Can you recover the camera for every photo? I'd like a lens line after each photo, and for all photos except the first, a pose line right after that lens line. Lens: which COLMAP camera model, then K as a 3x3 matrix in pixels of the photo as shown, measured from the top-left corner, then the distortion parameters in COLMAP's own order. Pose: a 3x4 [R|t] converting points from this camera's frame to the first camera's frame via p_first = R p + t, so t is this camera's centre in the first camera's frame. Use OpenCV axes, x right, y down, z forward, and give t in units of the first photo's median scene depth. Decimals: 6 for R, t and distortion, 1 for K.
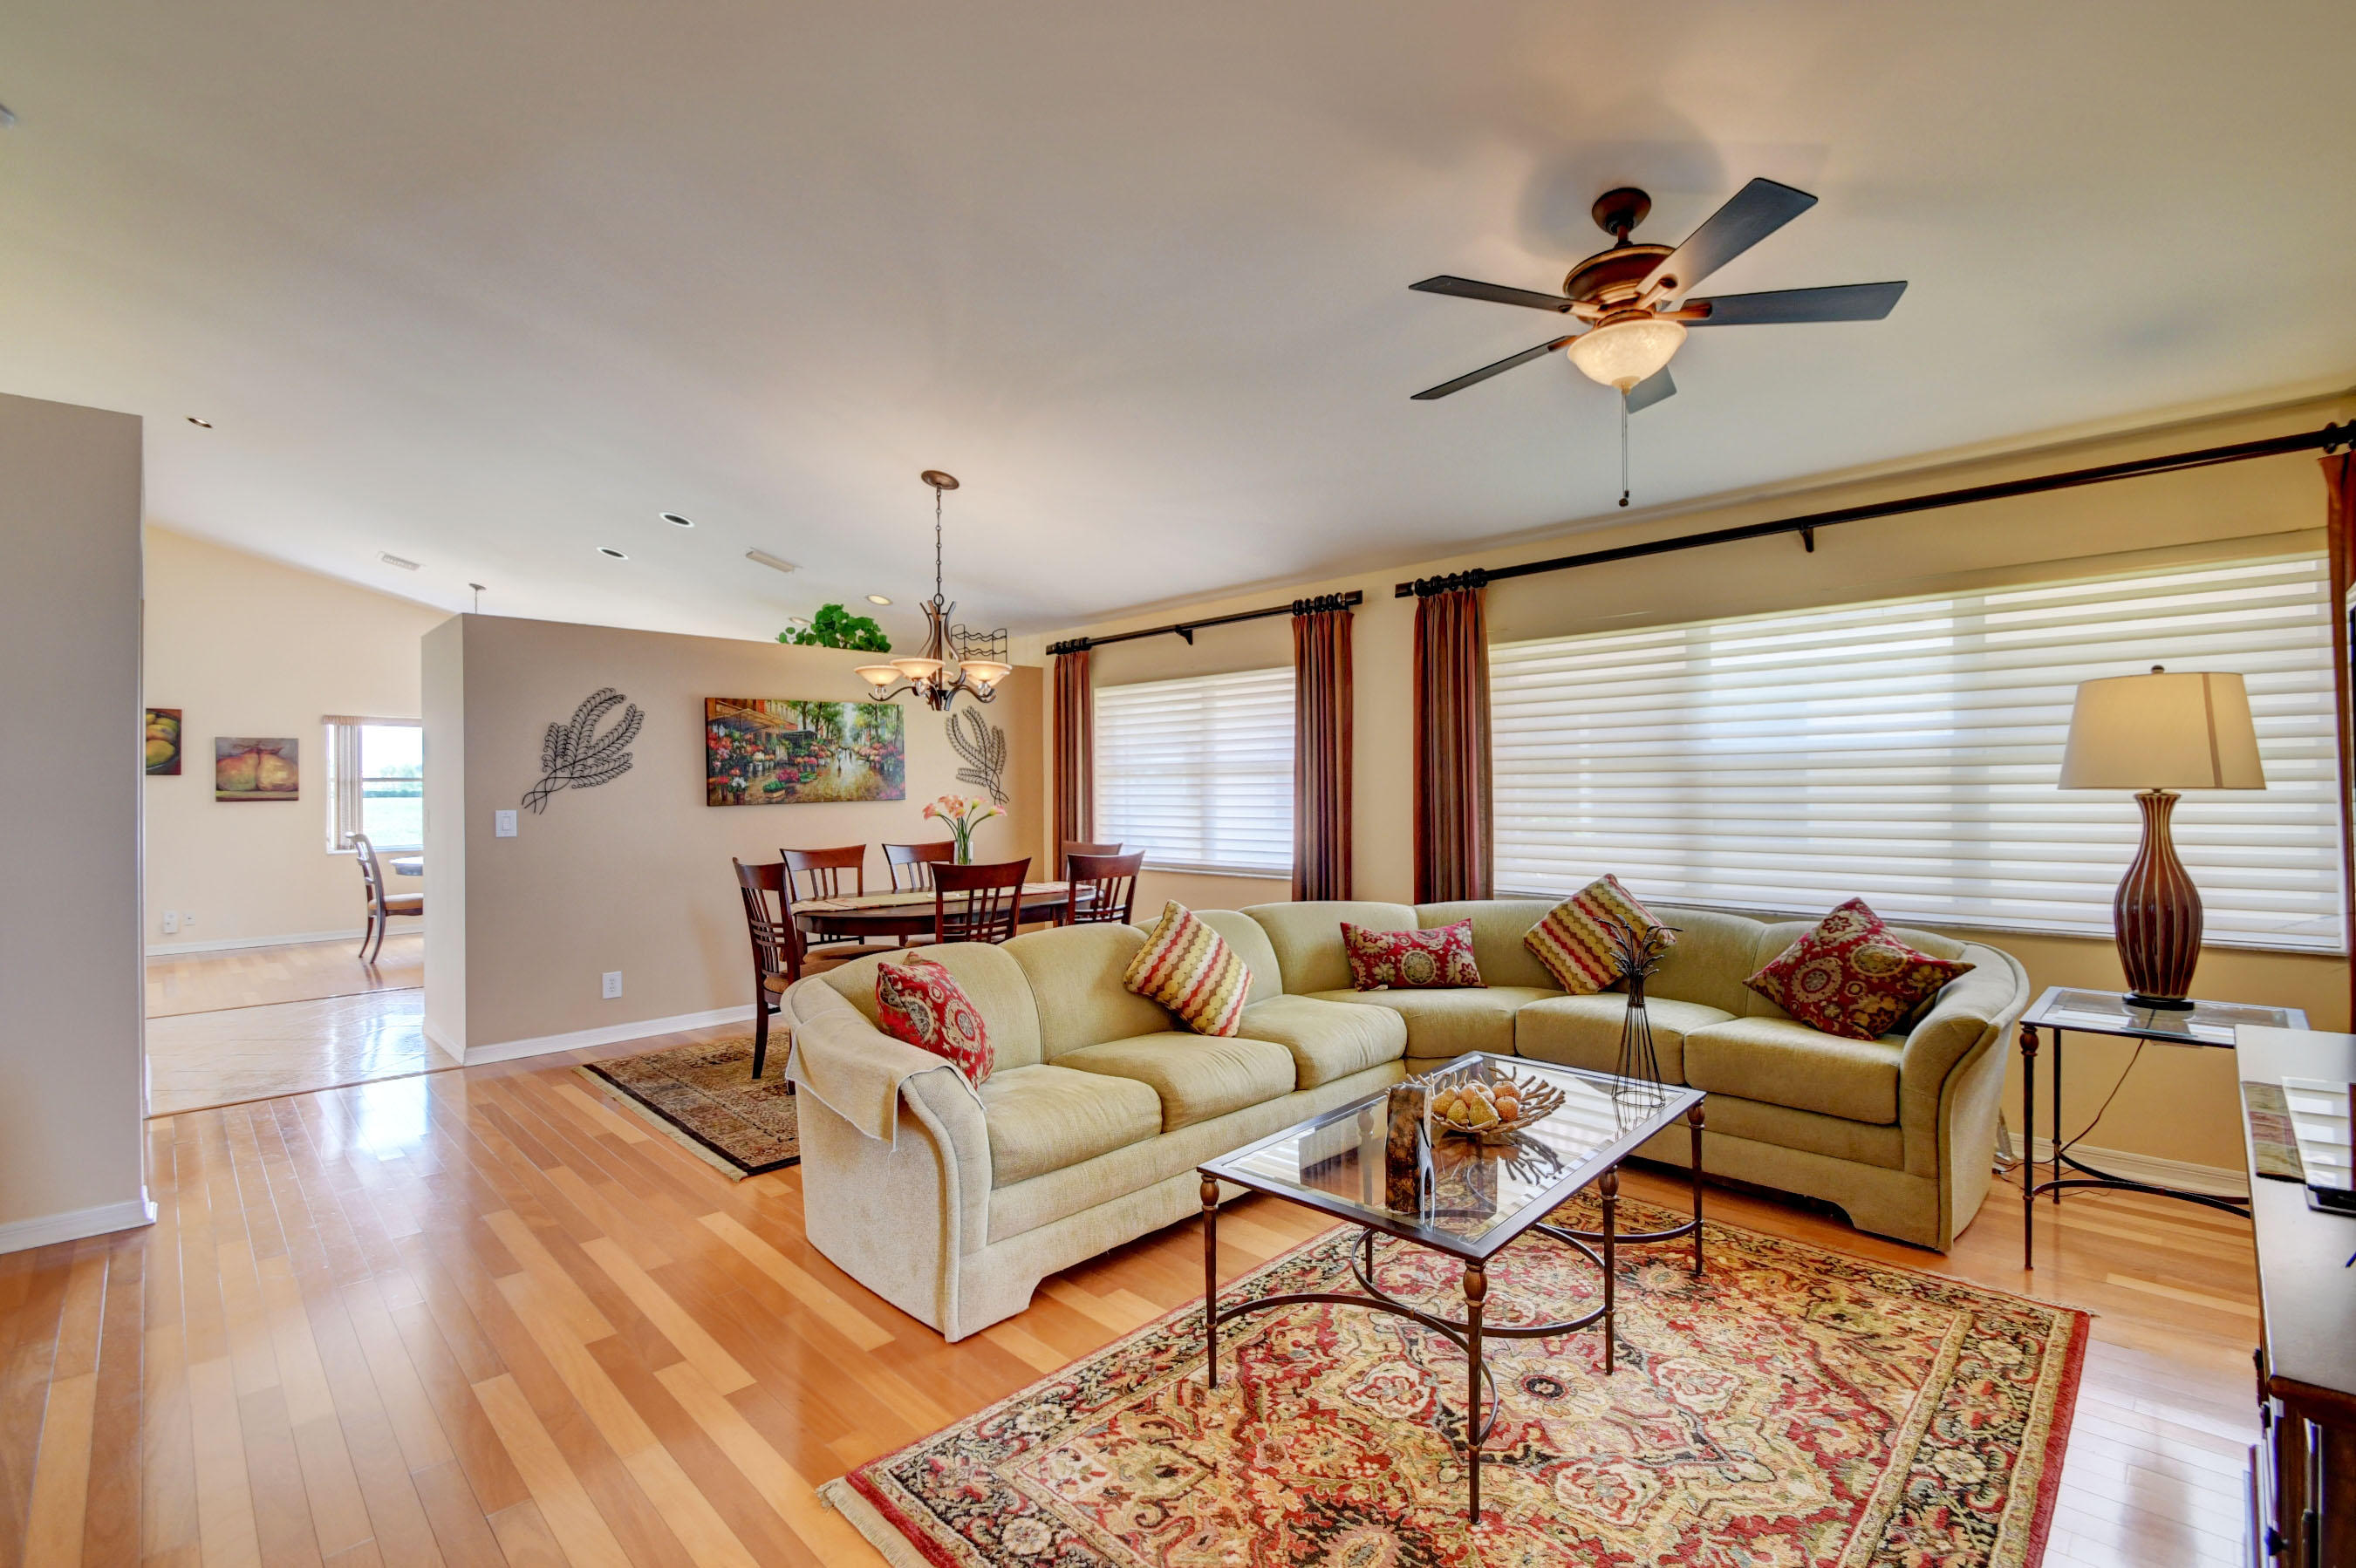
lens RADIAL K [[1039.6, 0, 1187.4], [0, 1039.6, 778.5], [0, 0, 1]] dist [0.013805, -0.017893]
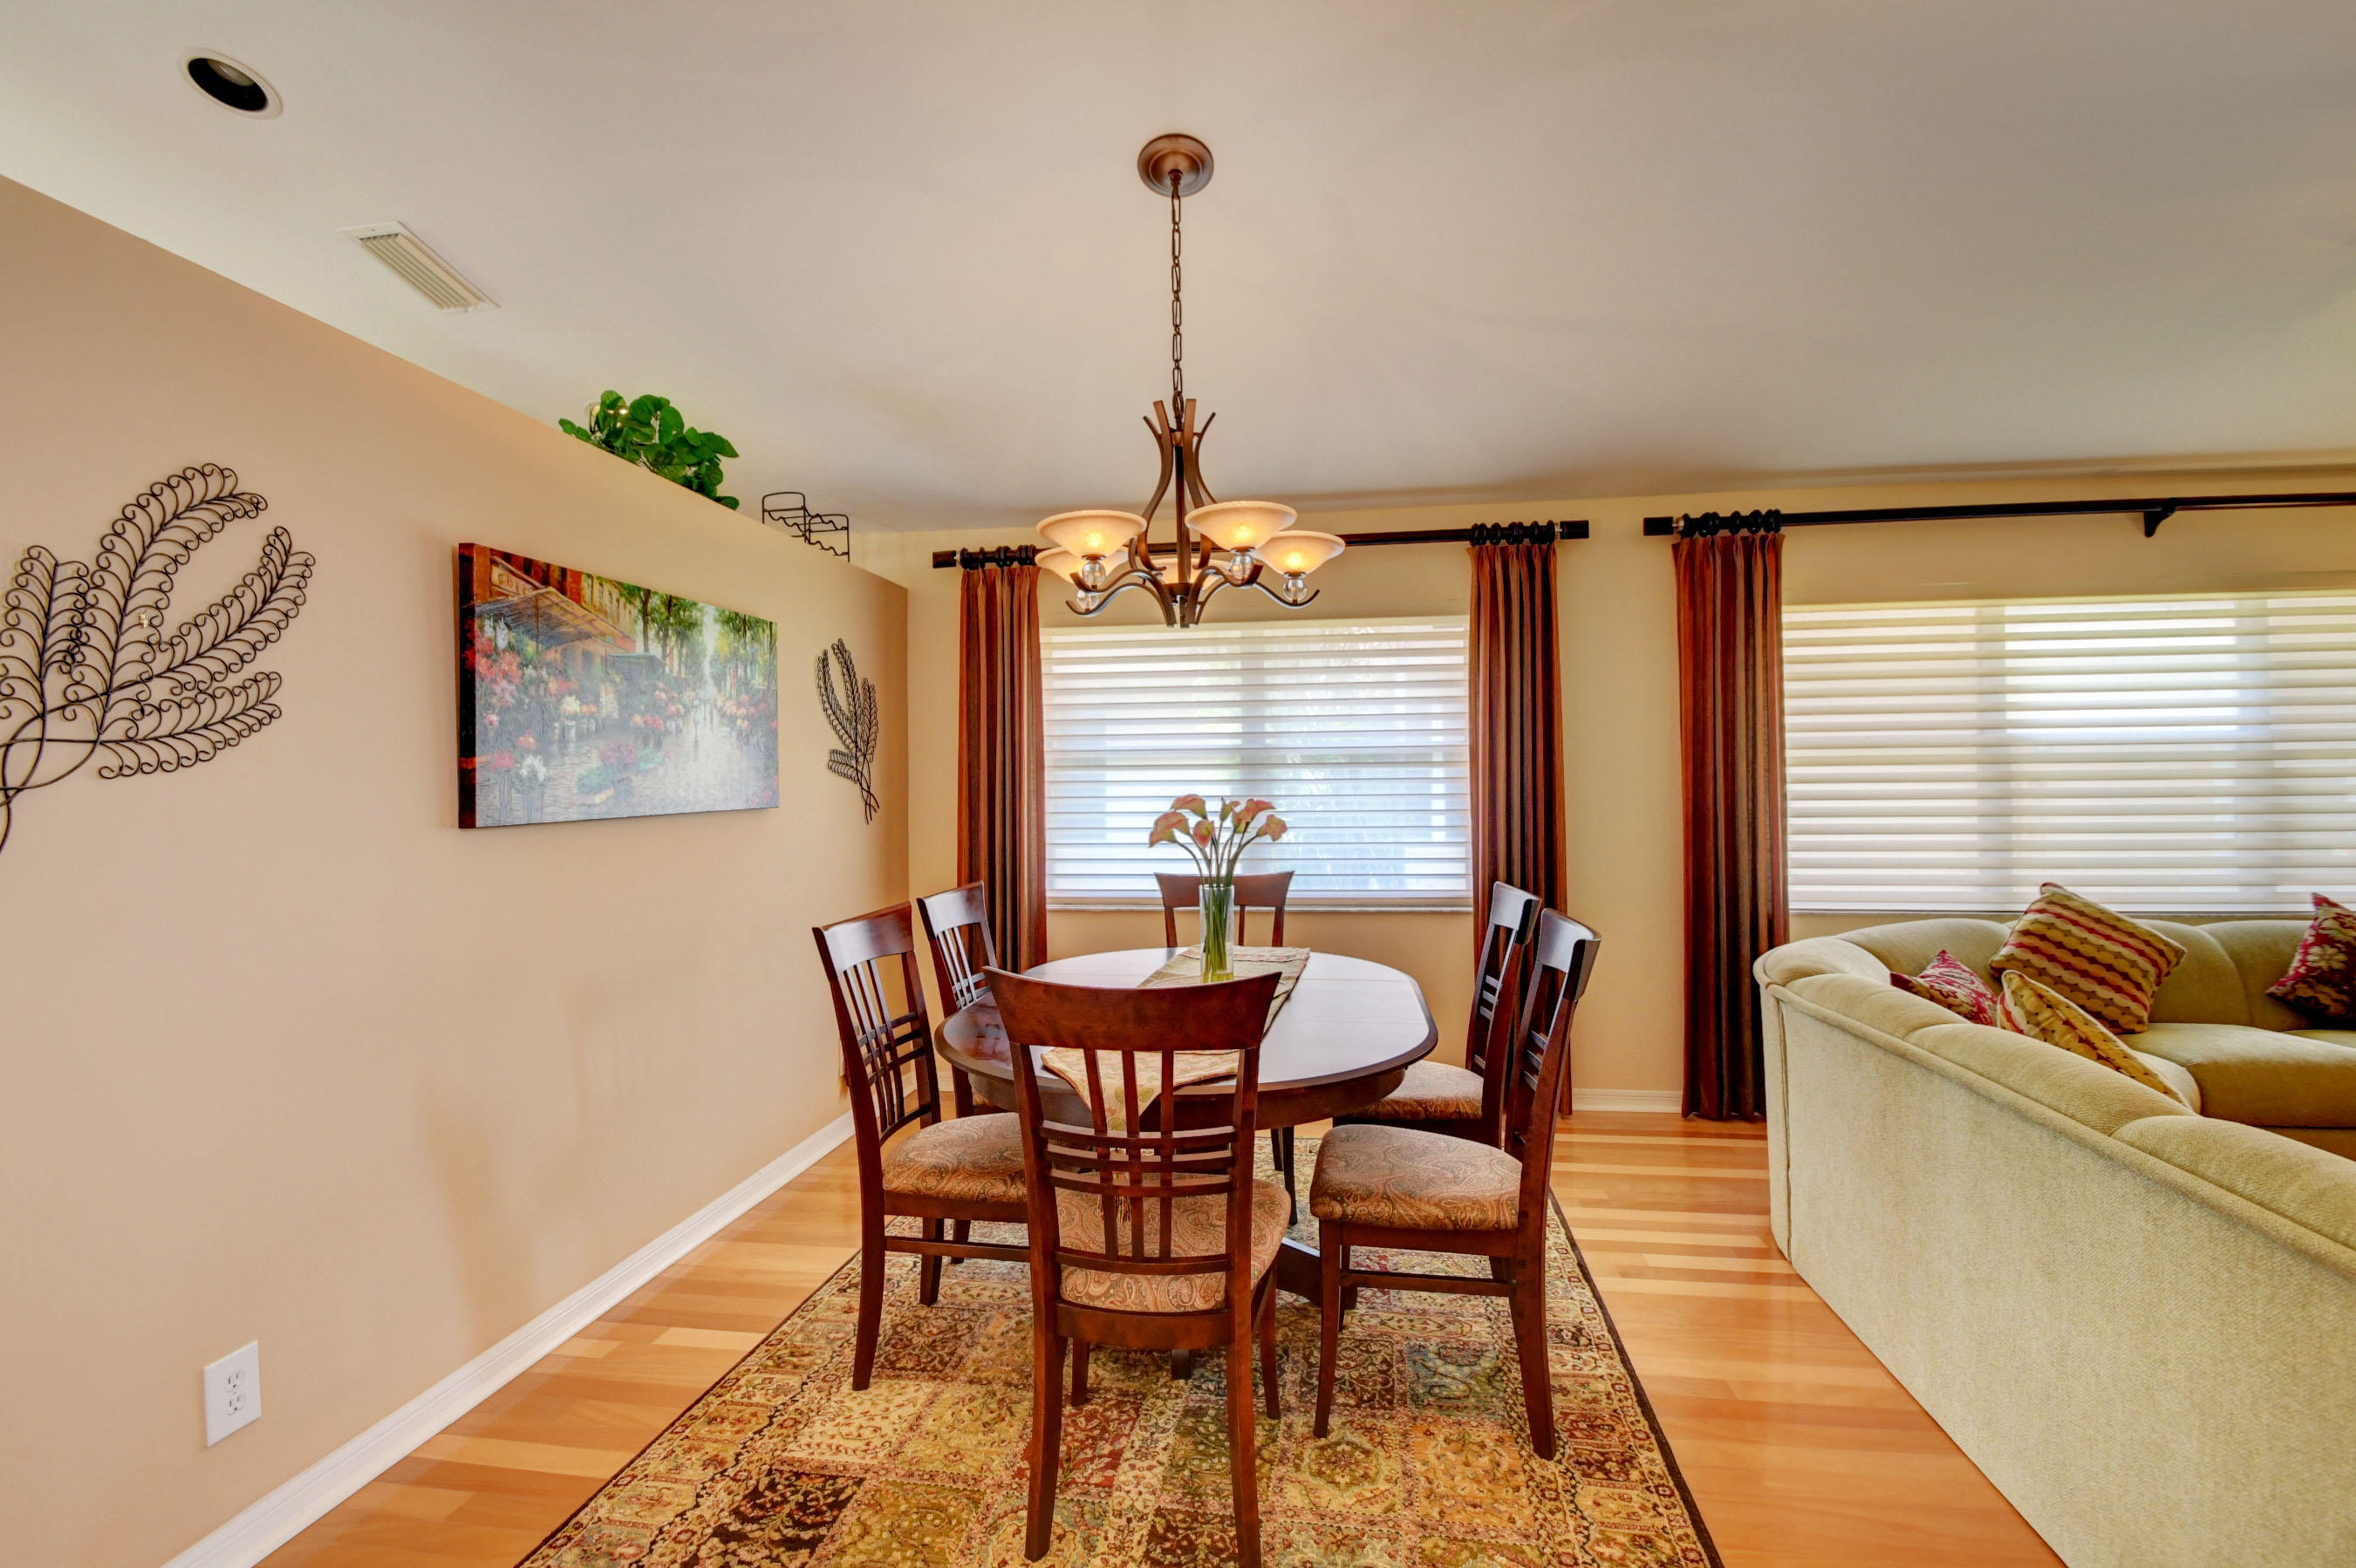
lens RADIAL K [[1039.6, 0, 1187.4], [0, 1039.6, 778.5], [0, 0, 1]] dist [0.013805, -0.017893]
pose [[0.798224, 0.005562, 0.602335, -0.632192], [-0.002728, 0.999980, -0.005620, 0.012763], [-0.602355, 0.002843, 0.798223, 0.706077]]
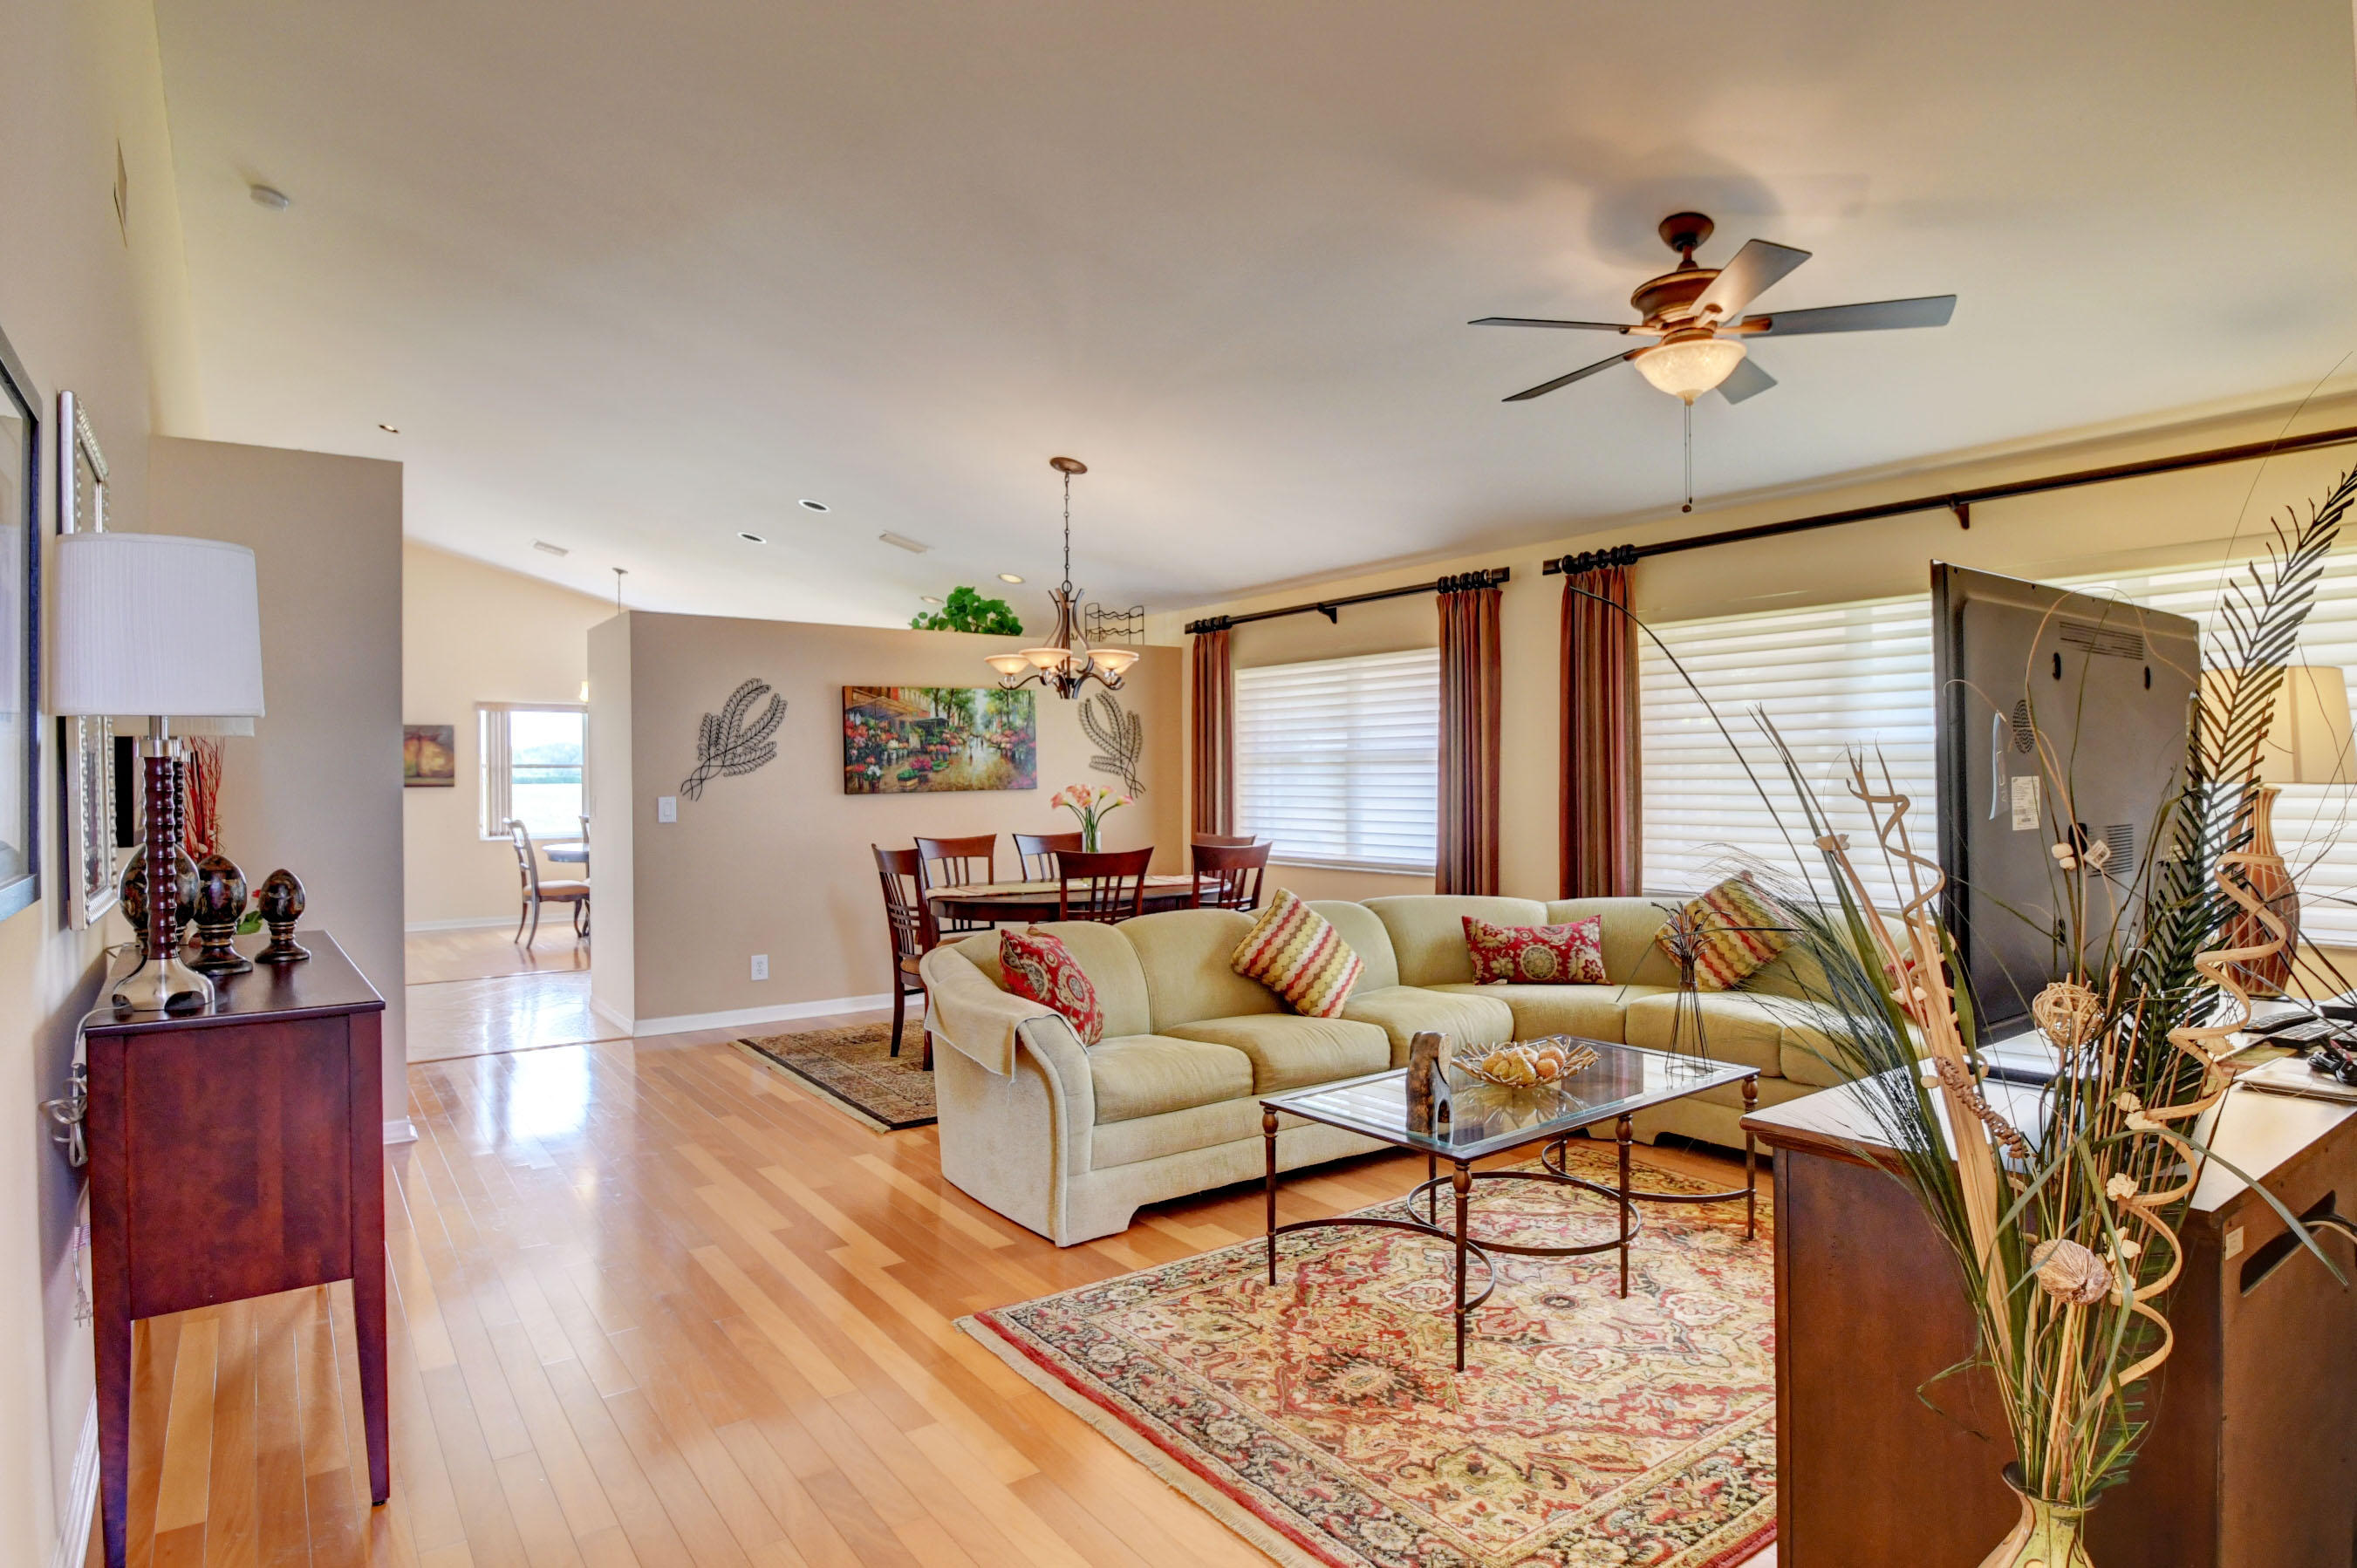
lens RADIAL K [[1287.9, 0, 1187.9], [0, 1287.9, 783.2], [0, 0, 1]] dist [-0.030054, 0.000145]
pose [[0.987640, 0.004203, -0.156686, 0.079223], [-0.001957, 0.999893, 0.014488, -0.003683], [0.156730, -0.014002, 0.987542, -0.227094]]
